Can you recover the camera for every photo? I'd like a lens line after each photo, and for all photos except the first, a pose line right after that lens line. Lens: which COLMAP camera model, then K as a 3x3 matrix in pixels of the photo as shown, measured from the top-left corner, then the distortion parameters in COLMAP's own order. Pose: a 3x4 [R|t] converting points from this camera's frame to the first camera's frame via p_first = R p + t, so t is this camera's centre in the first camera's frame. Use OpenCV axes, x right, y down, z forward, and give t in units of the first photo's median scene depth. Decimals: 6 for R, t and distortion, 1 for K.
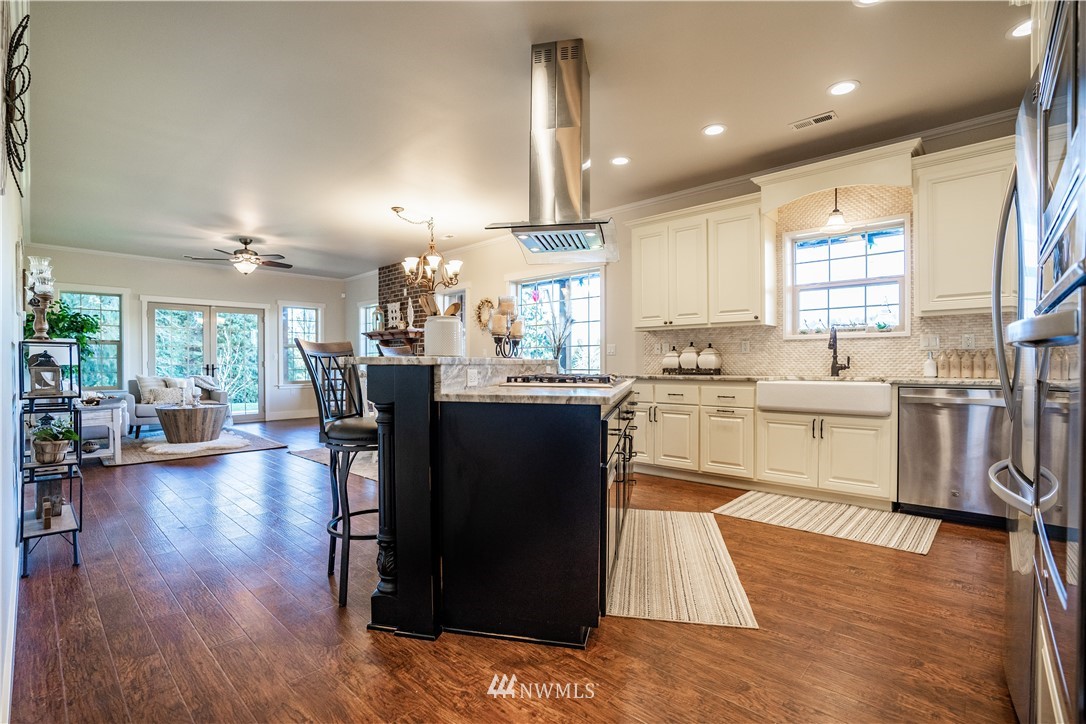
lens RADIAL K [[505.7, 0, 544.0], [0, 505.7, 365.7], [0, 0, 1]] dist [-0.061083, 0.019818]
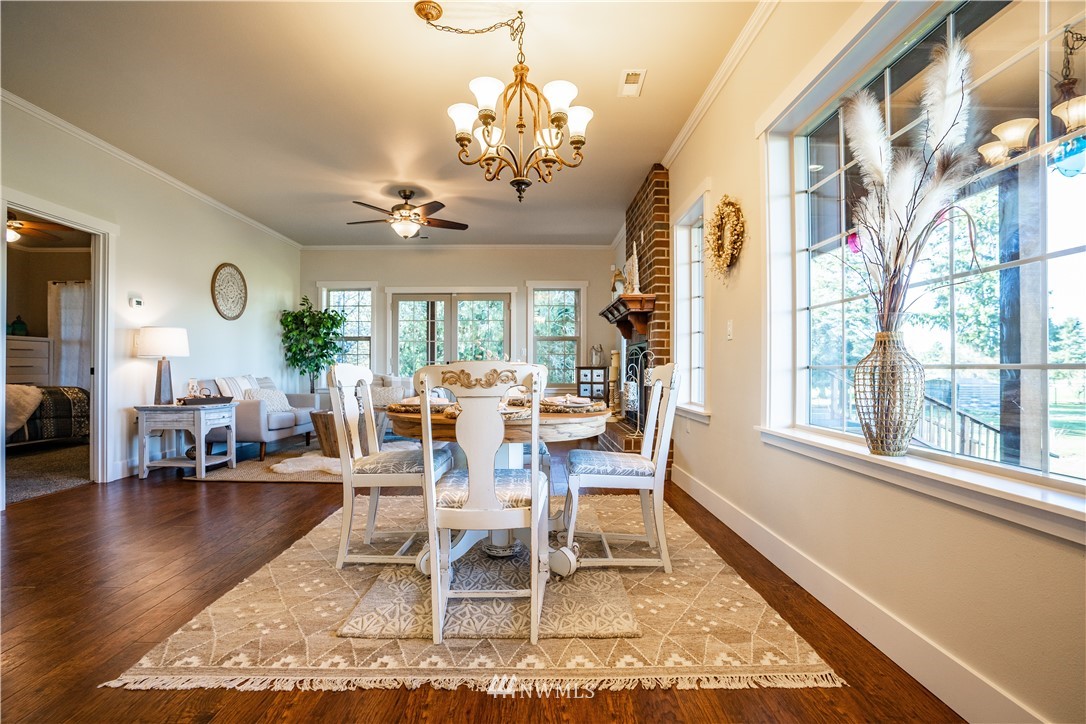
lens RADIAL K [[505.7, 0, 534.4], [0, 505.7, 360.5], [0, 0, 1]] dist [-0.061083, 0.019818]
pose [[0.678416, -0.002787, -0.734672, 0.136394], [-0.012979, 0.999791, -0.015778, 0.016817], [0.734563, 0.020239, 0.678239, 1.028767]]
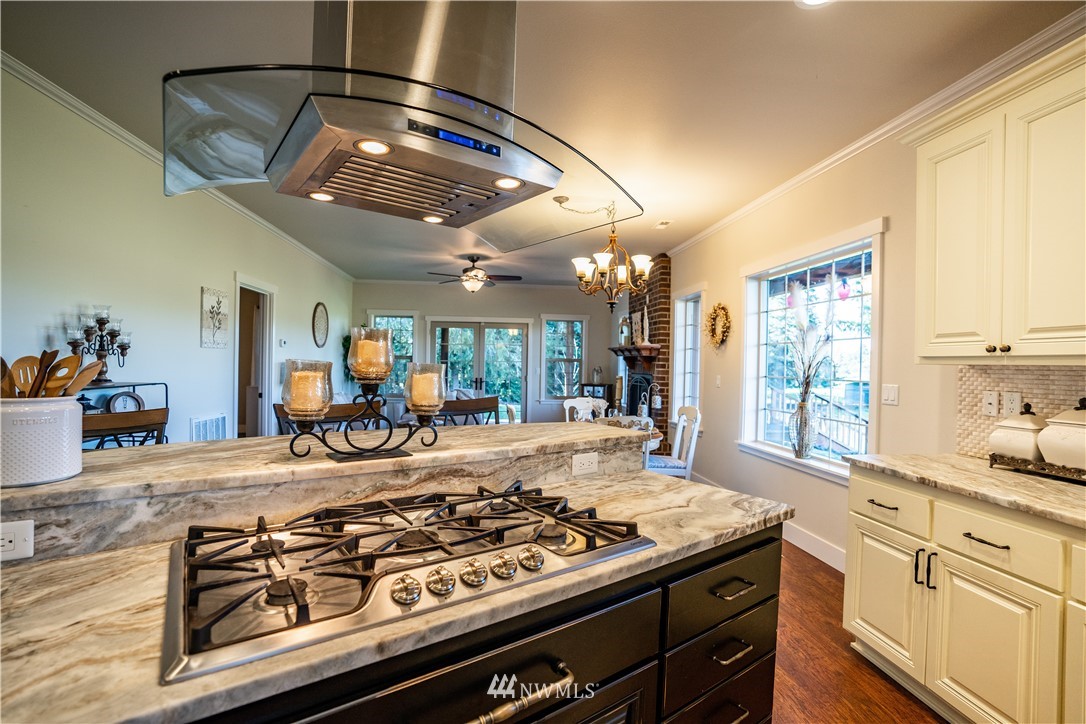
lens RADIAL K [[505.7, 0, 533.9], [0, 505.7, 363.7], [0, 0, 1]] dist [-0.061083, 0.019818]
pose [[0.750475, 0.021836, -0.660538, 0.260413], [-0.028529, 0.999593, 0.000631, -0.072793], [0.660283, 0.018371, 0.750792, 0.524494]]
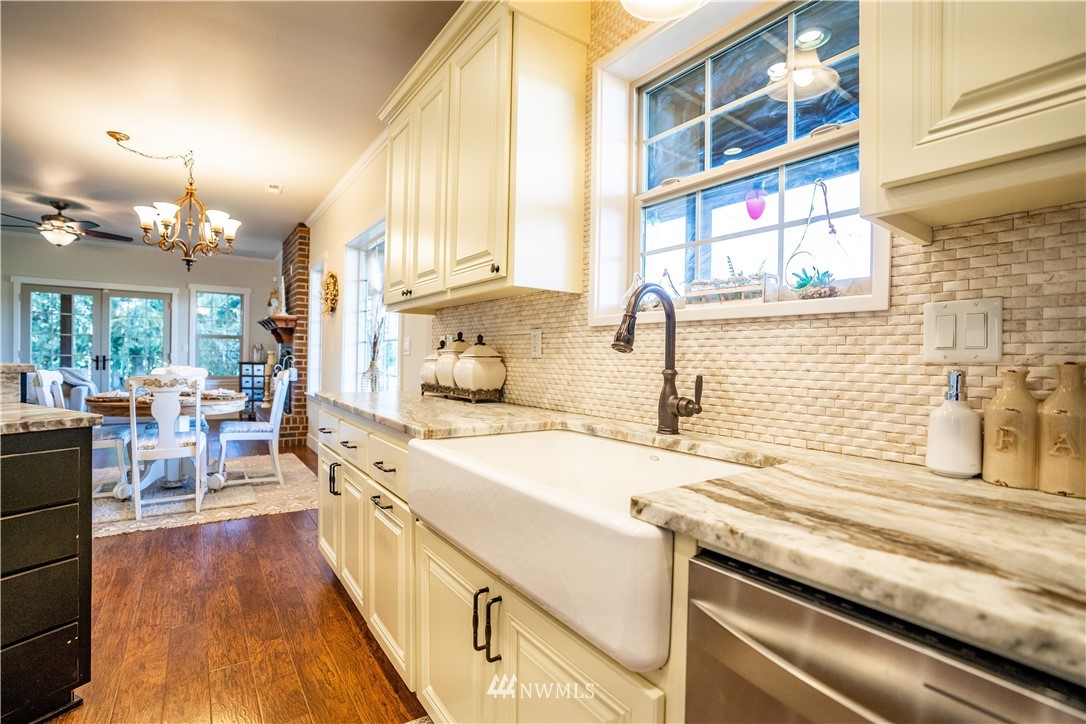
lens RADIAL K [[505.7, 0, 541.7], [0, 505.7, 362.4], [0, 0, 1]] dist [-0.061083, 0.019818]
pose [[0.977193, 0.025648, -0.210800, 0.559975], [-0.025861, 0.999664, 0.001746, -0.024294], [0.210774, 0.003746, 0.977528, 0.631695]]
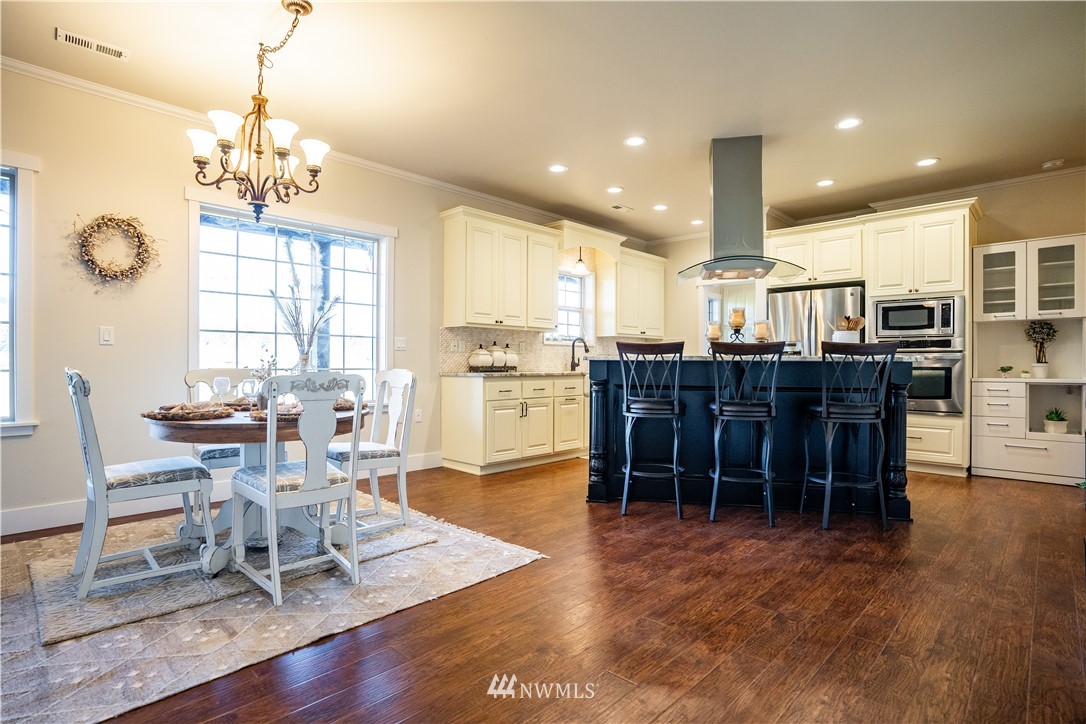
lens RADIAL K [[560.6, 0, 540.1], [0, 560.6, 361.3], [0, 0, 1]] dist [-0.003975, -0.000301]
pose [[0.023879, 0.009824, 0.999667, -1.047049], [0.004904, 0.999939, -0.009944, 0.008345], [-0.999703, 0.005140, 0.023830, 1.034350]]
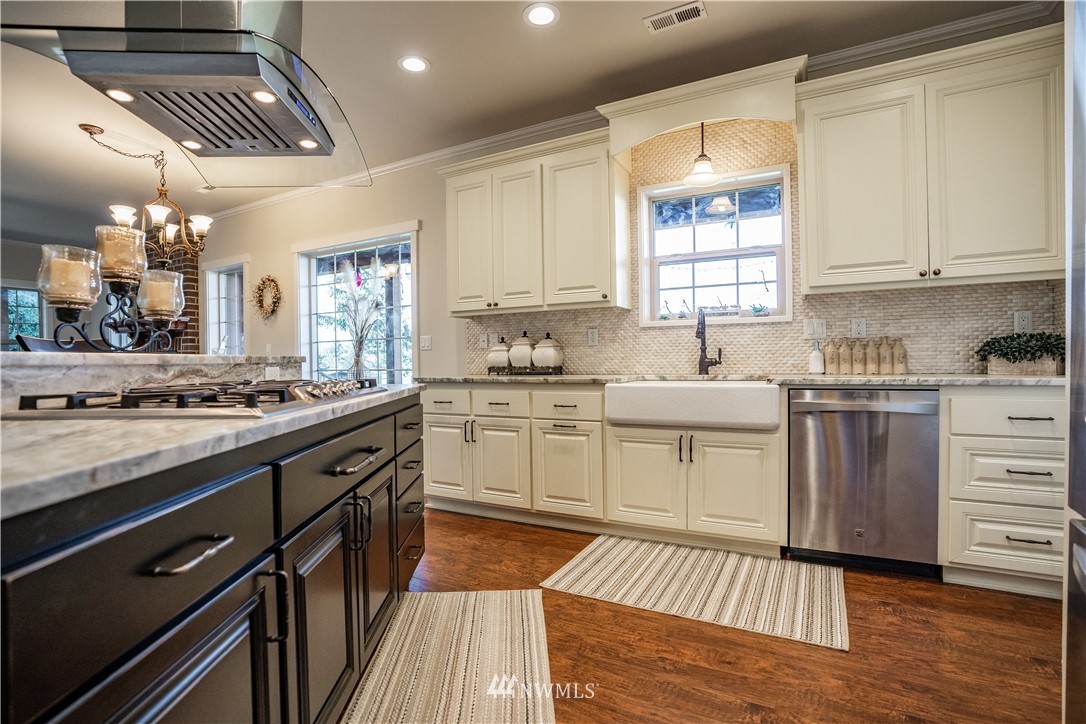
lens RADIAL K [[505.7, 0, 551.1], [0, 505.7, 363.7], [0, 0, 1]] dist [-0.061083, 0.019818]
pose [[0.963494, -0.012696, 0.267429, 0.152039], [0.012694, 0.999918, 0.001737, 0.000562], [-0.267429, 0.001722, 0.963576, 0.312479]]
